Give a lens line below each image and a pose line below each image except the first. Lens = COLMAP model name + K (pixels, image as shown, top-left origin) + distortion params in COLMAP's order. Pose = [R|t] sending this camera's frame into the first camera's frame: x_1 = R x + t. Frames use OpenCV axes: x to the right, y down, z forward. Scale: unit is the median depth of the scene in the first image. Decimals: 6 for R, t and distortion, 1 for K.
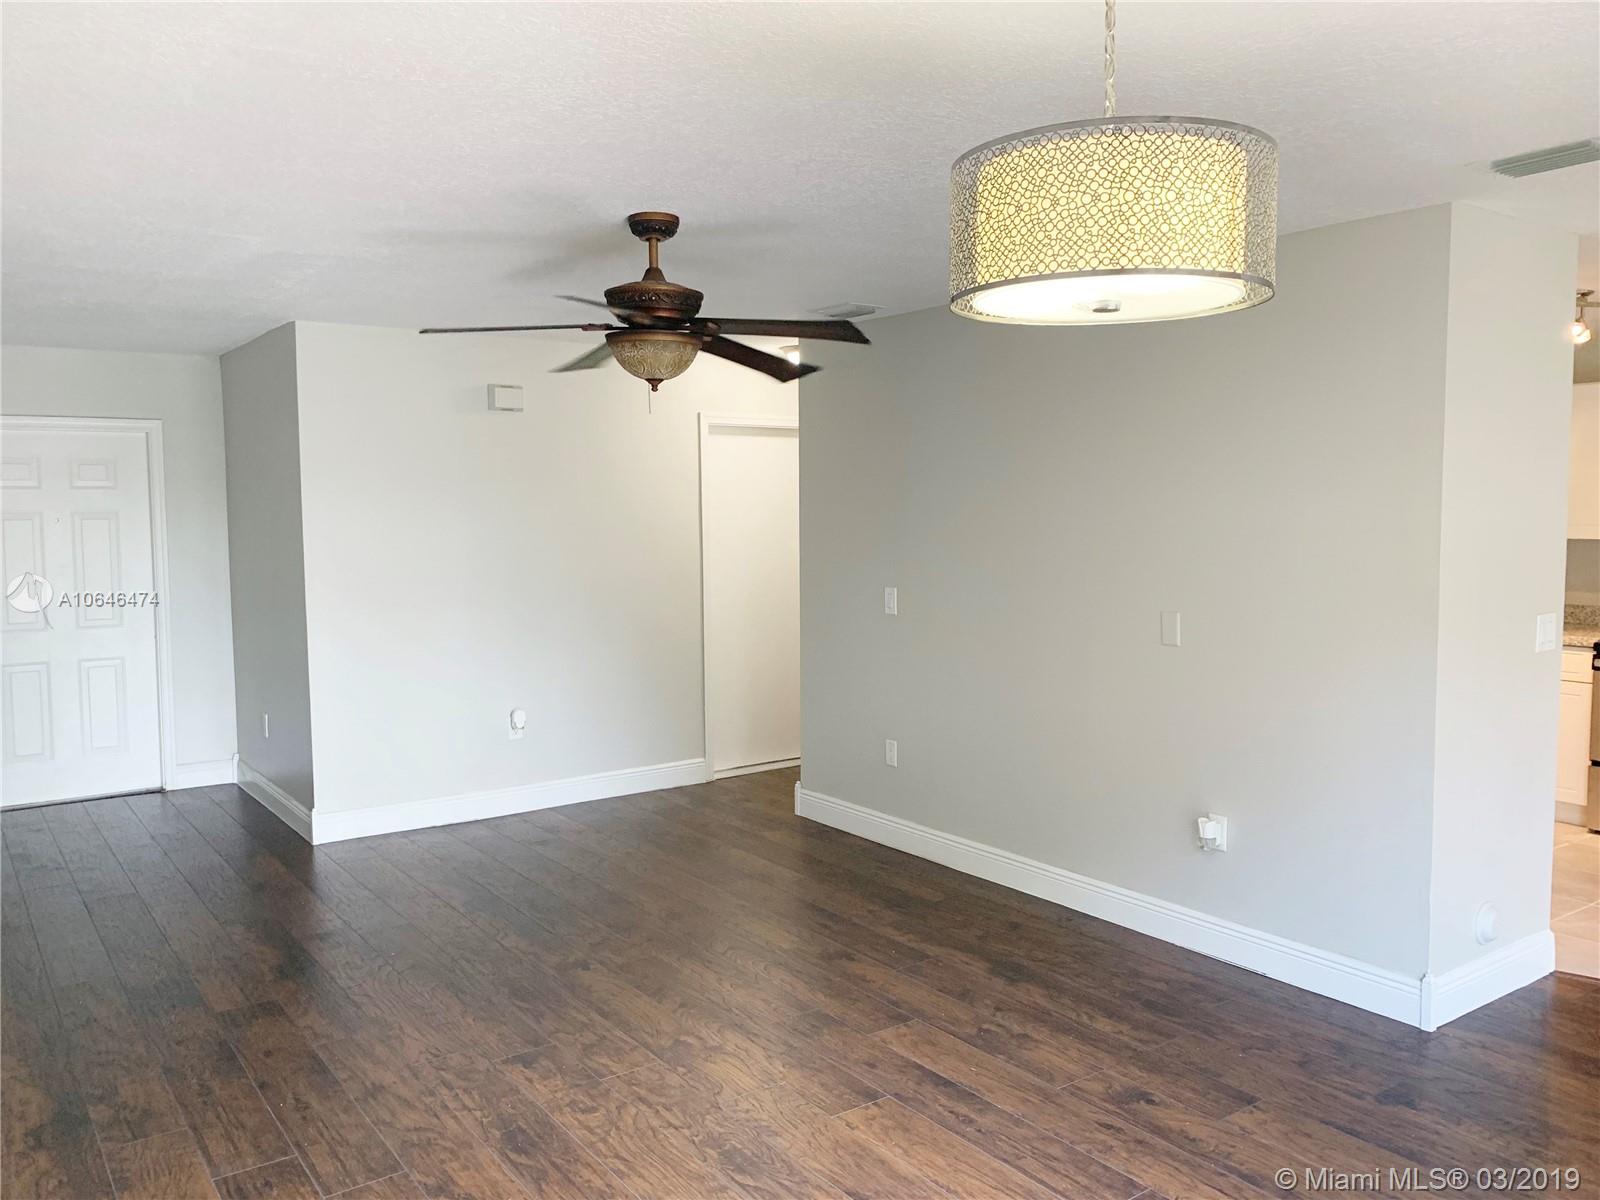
lens RADIAL K [[1222.4, 0, 818.5], [0, 1222.4, 561.4], [0, 0, 1]] dist [0.027345, -0.033248]
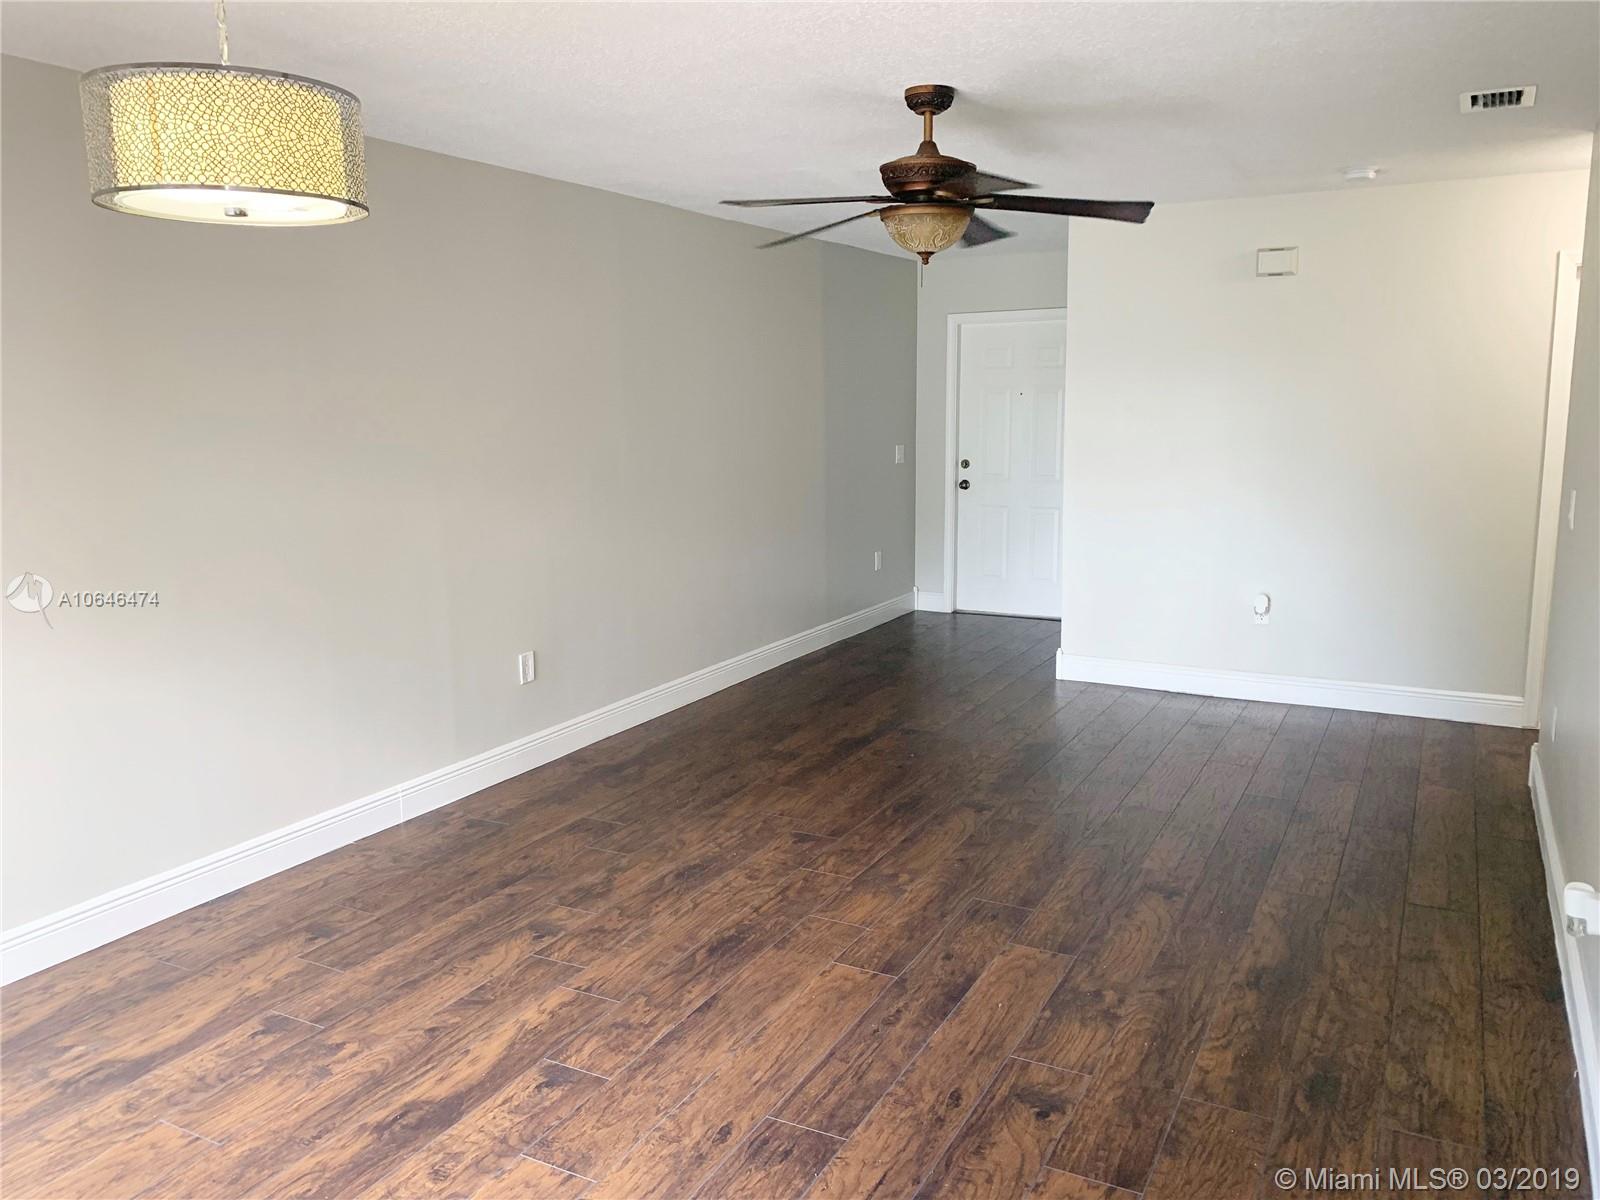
lens RADIAL K [[1222.4, 0, 812.8], [0, 1222.4, 560.0], [0, 0, 1]] dist [0.027345, -0.033248]
pose [[0.460046, 0.127802, -0.878649, 0.787817], [-0.037750, 0.991507, 0.124452, -0.018321], [0.887092, -0.024084, 0.460963, 0.452552]]
